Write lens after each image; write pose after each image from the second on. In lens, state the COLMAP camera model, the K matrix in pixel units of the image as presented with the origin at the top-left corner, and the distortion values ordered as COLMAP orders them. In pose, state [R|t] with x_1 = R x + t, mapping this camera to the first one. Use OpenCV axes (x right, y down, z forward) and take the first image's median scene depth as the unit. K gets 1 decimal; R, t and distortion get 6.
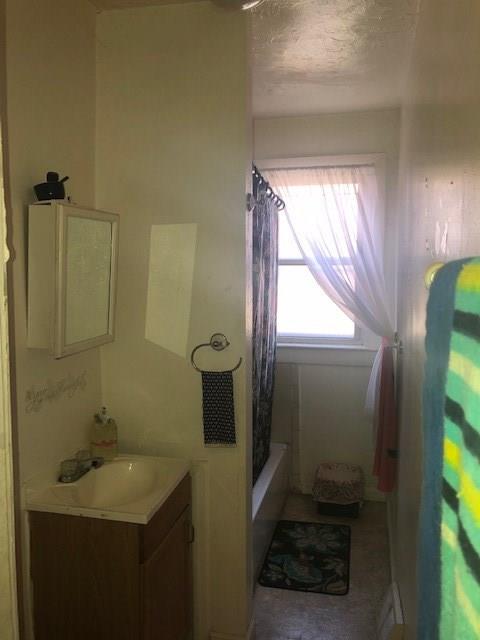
lens RADIAL K [[521.5, 0, 243.5], [0, 521.5, 323.6], [0, 0, 1]] dist [-0.010503, 0.005912]
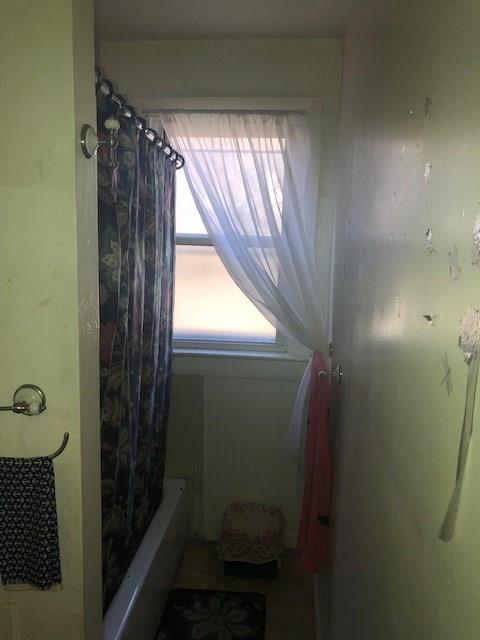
lens RADIAL K [[521.5, 0, 239.0], [0, 521.5, 316.1], [0, 0, 1]] dist [-0.010503, 0.005912]
pose [[0.990367, 0.009699, 0.138130, 0.056834], [-0.016466, 0.998715, 0.047935, -0.050449], [-0.137487, -0.049748, 0.989253, 0.267699]]
